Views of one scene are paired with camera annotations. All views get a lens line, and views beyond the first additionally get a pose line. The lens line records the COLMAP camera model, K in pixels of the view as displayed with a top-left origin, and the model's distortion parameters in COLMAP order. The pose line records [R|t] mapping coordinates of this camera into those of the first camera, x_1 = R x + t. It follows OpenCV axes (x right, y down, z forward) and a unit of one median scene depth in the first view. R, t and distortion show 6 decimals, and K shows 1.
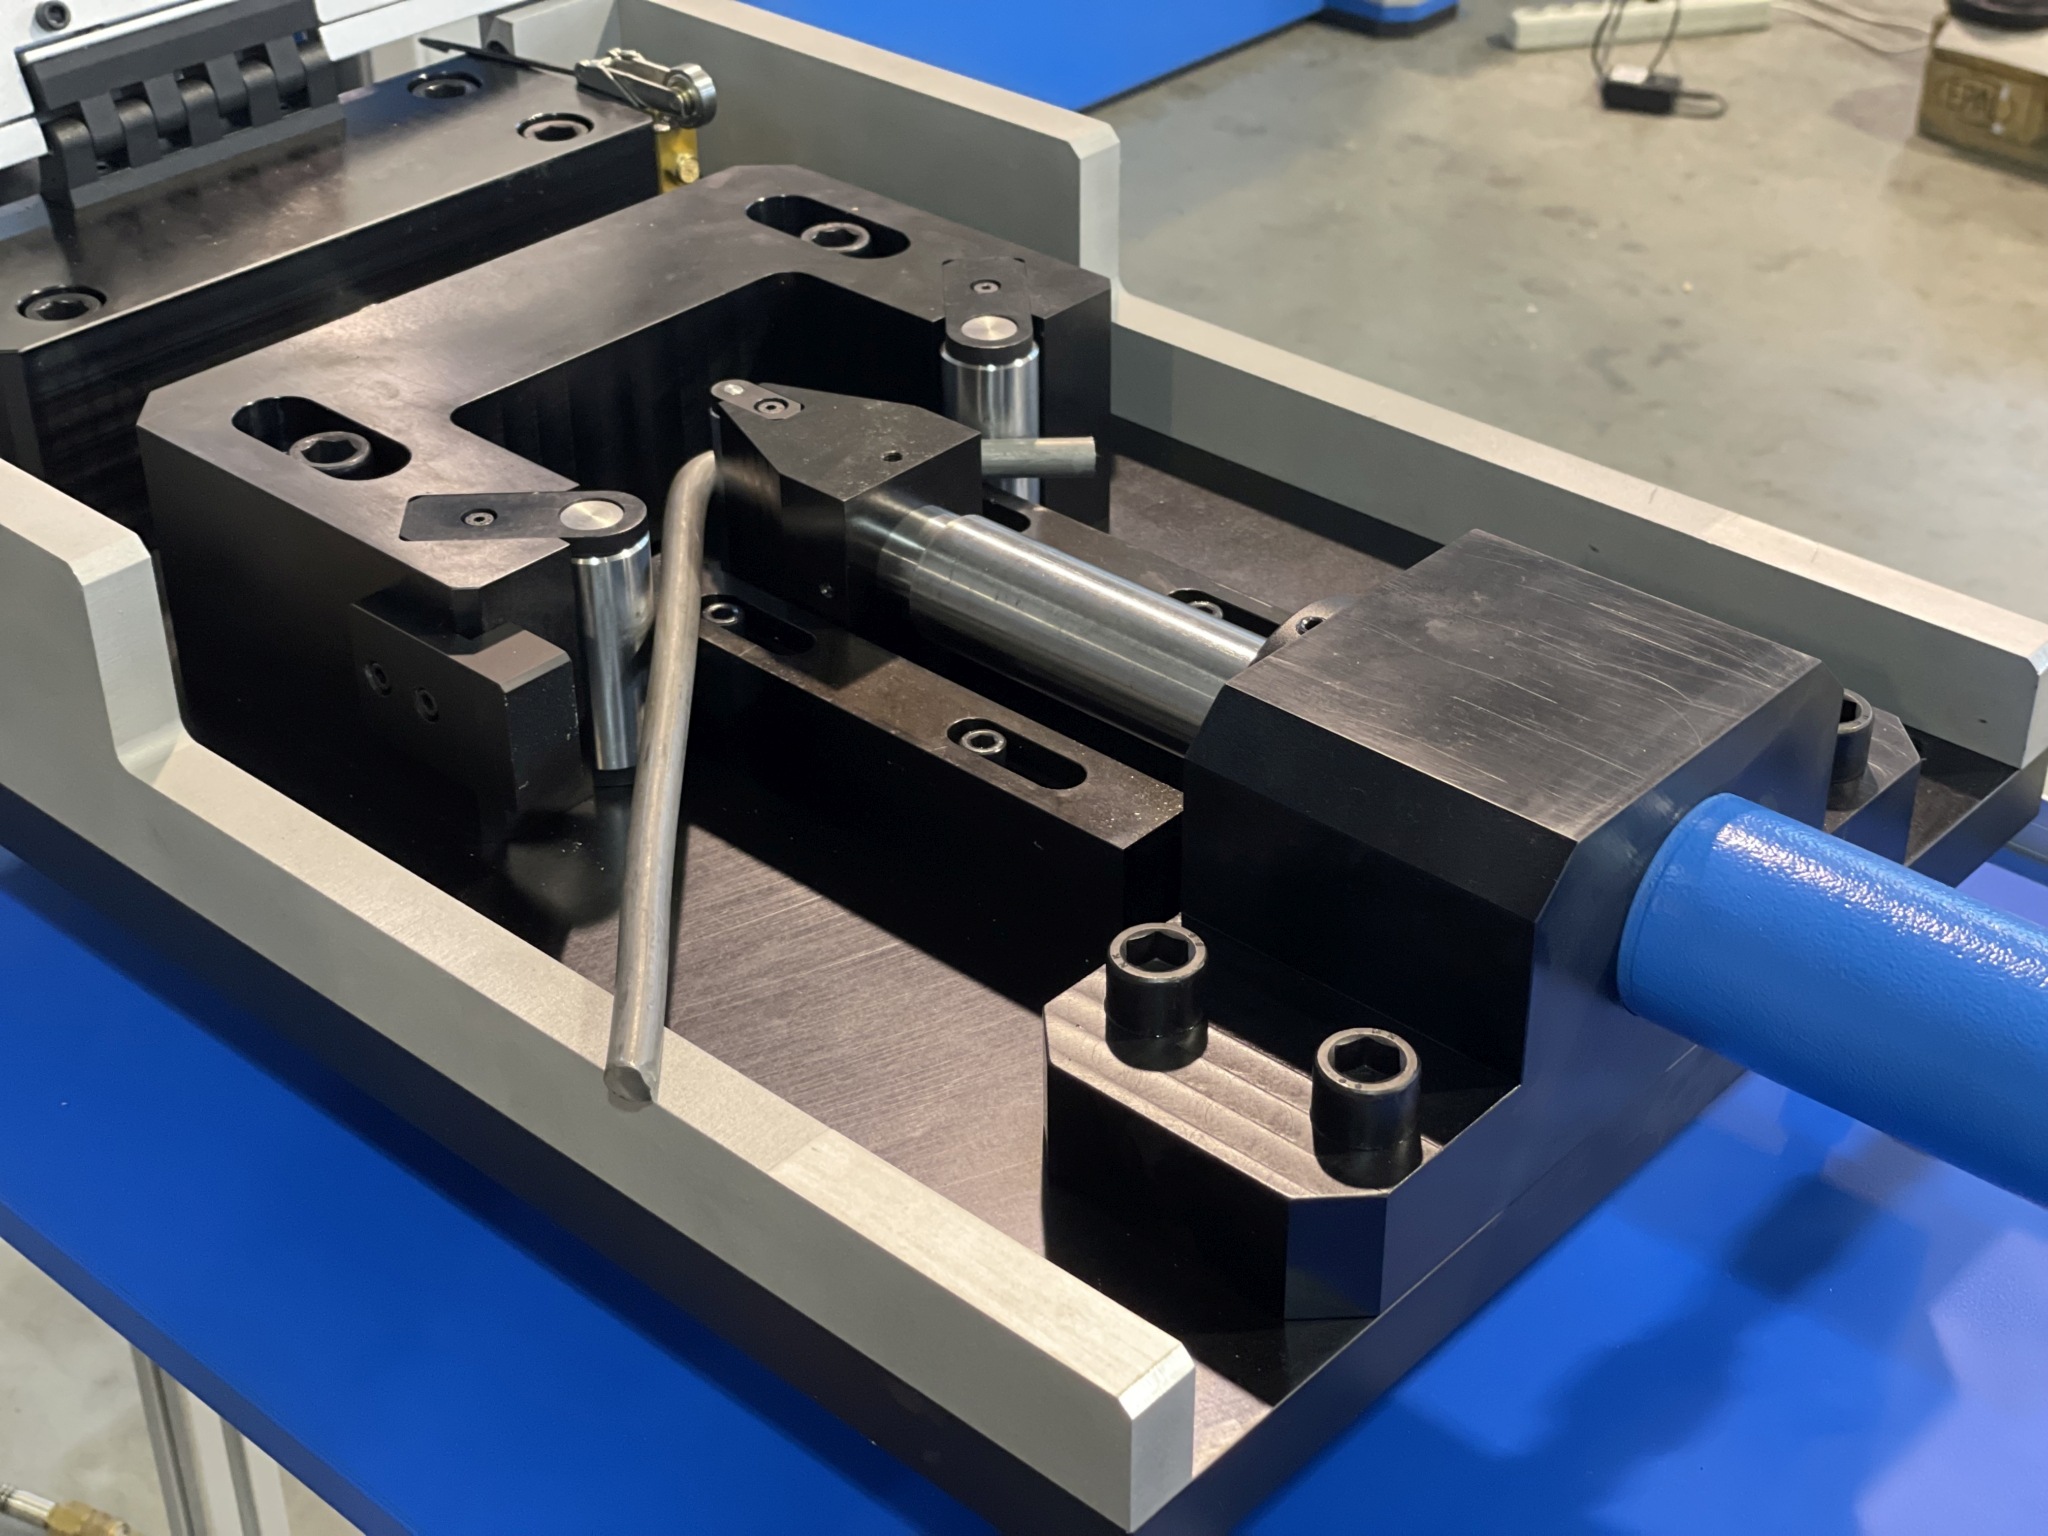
lens RADIAL K [[3103.2, 0, 1018.1], [0, 3103.2, 772.6], [0, 0, 1]] dist [0.175255, 0.000000]
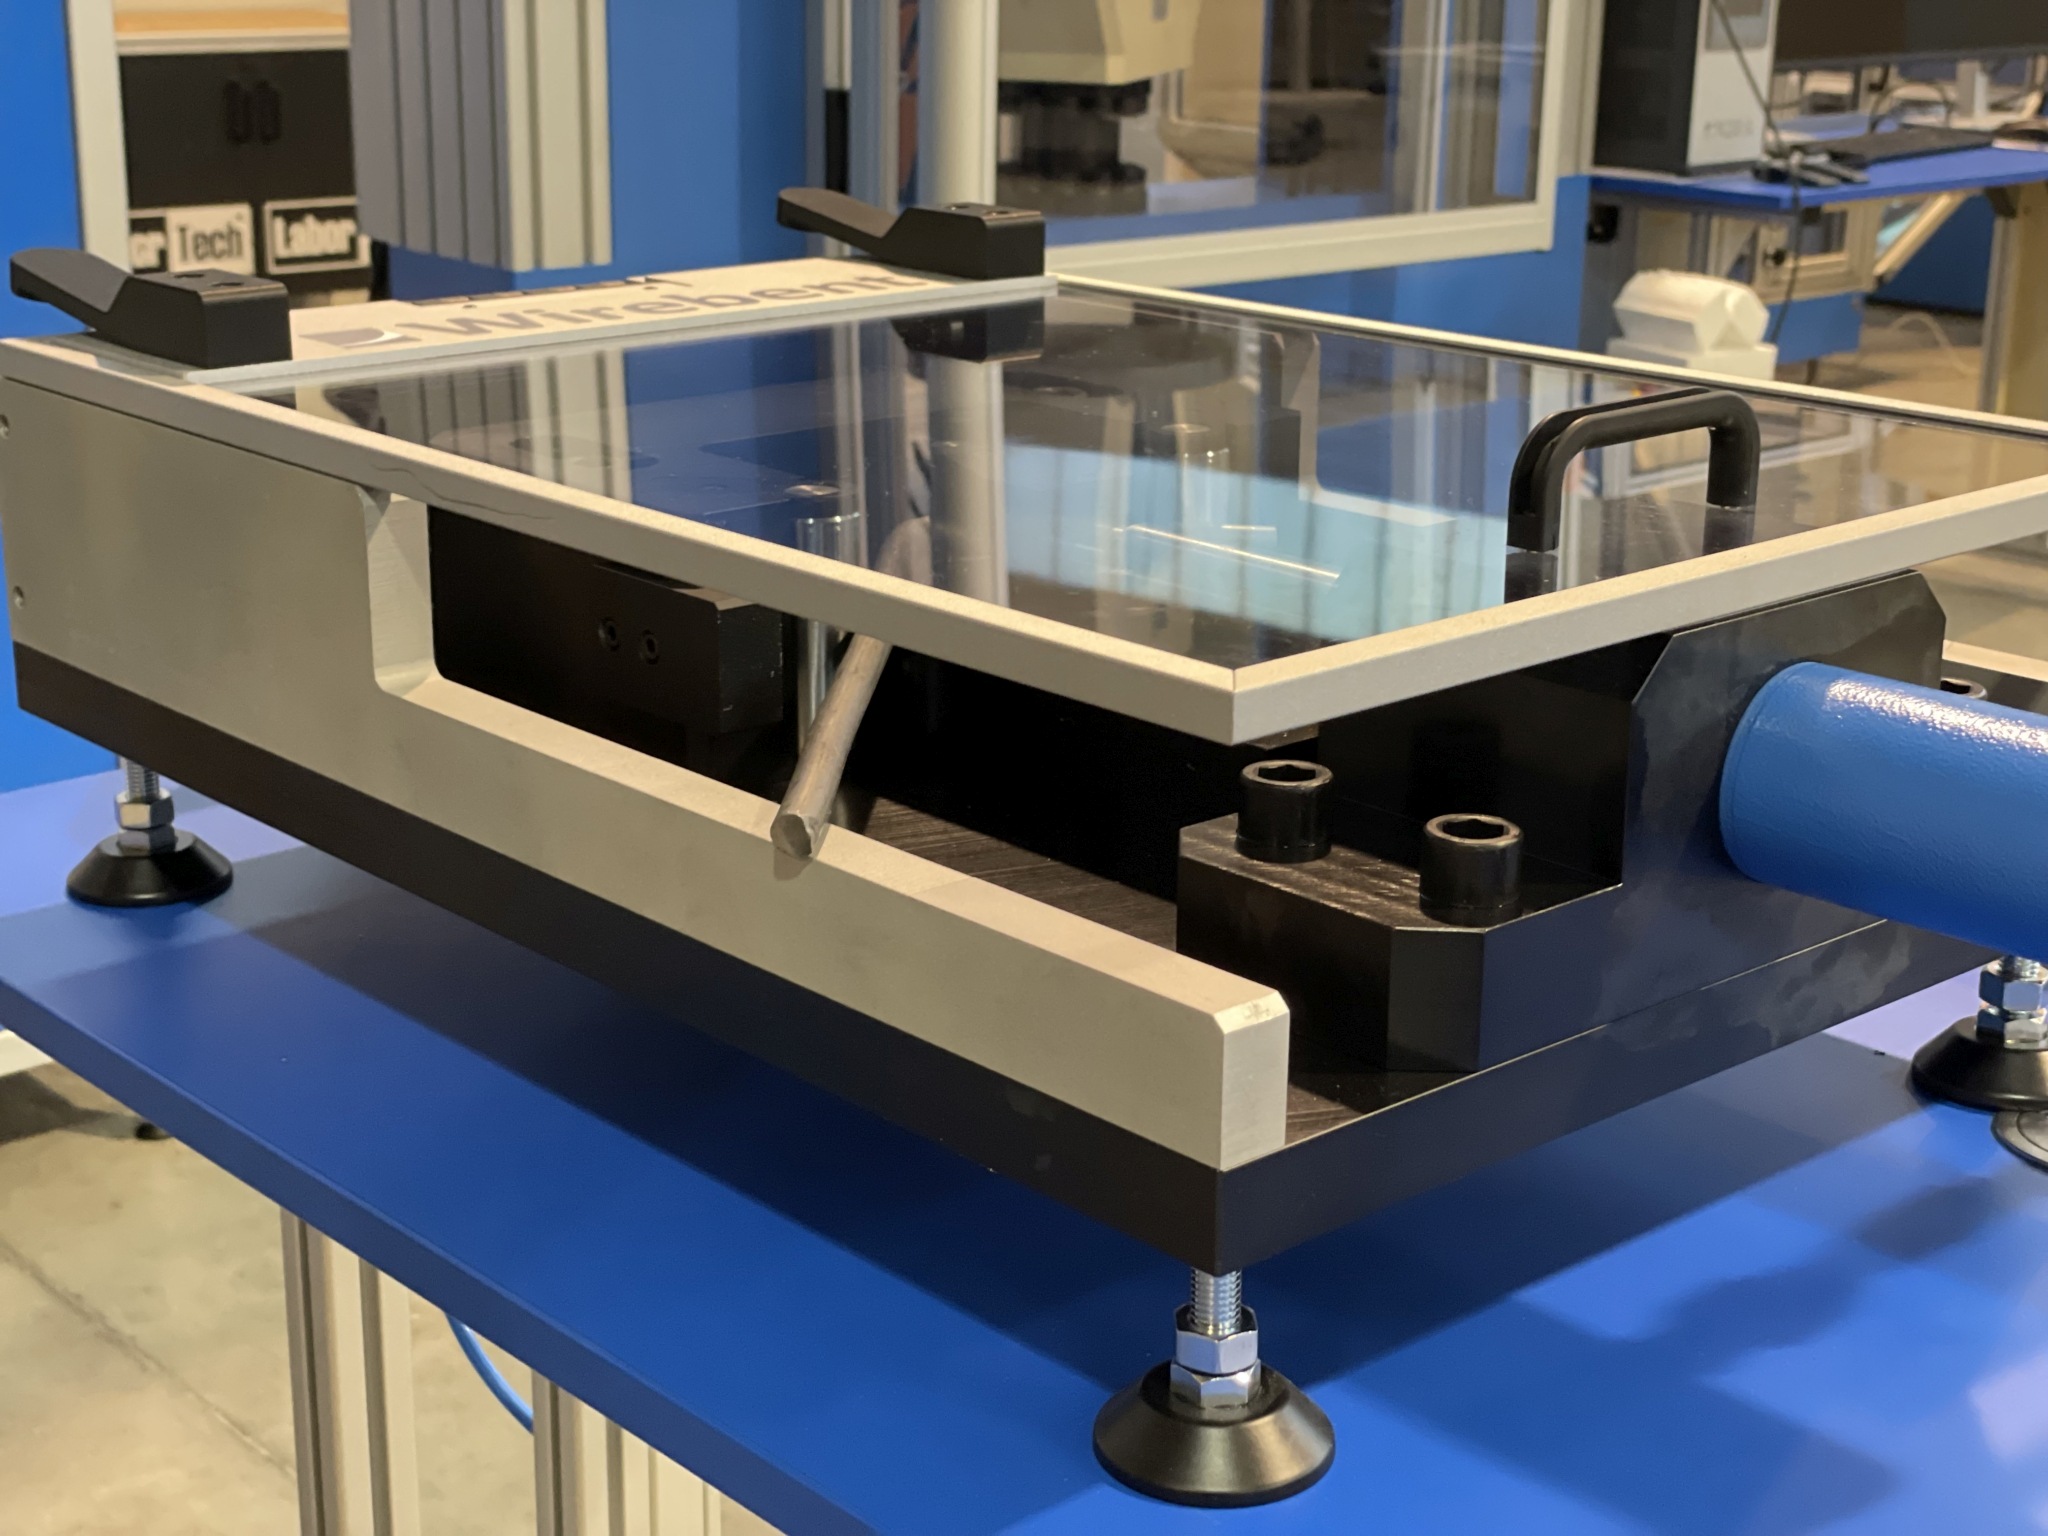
lens RADIAL K [[3103.2, 0, 1029.5], [0, 3103.2, 765.9], [0, 0, 1]] dist [0.175255, 0.000000]
pose [[0.995132, 0.042458, -0.088942, 0.045842], [-0.066654, 0.954697, -0.290020, 0.331086], [0.072599, 0.294536, 0.952879, -0.034106]]
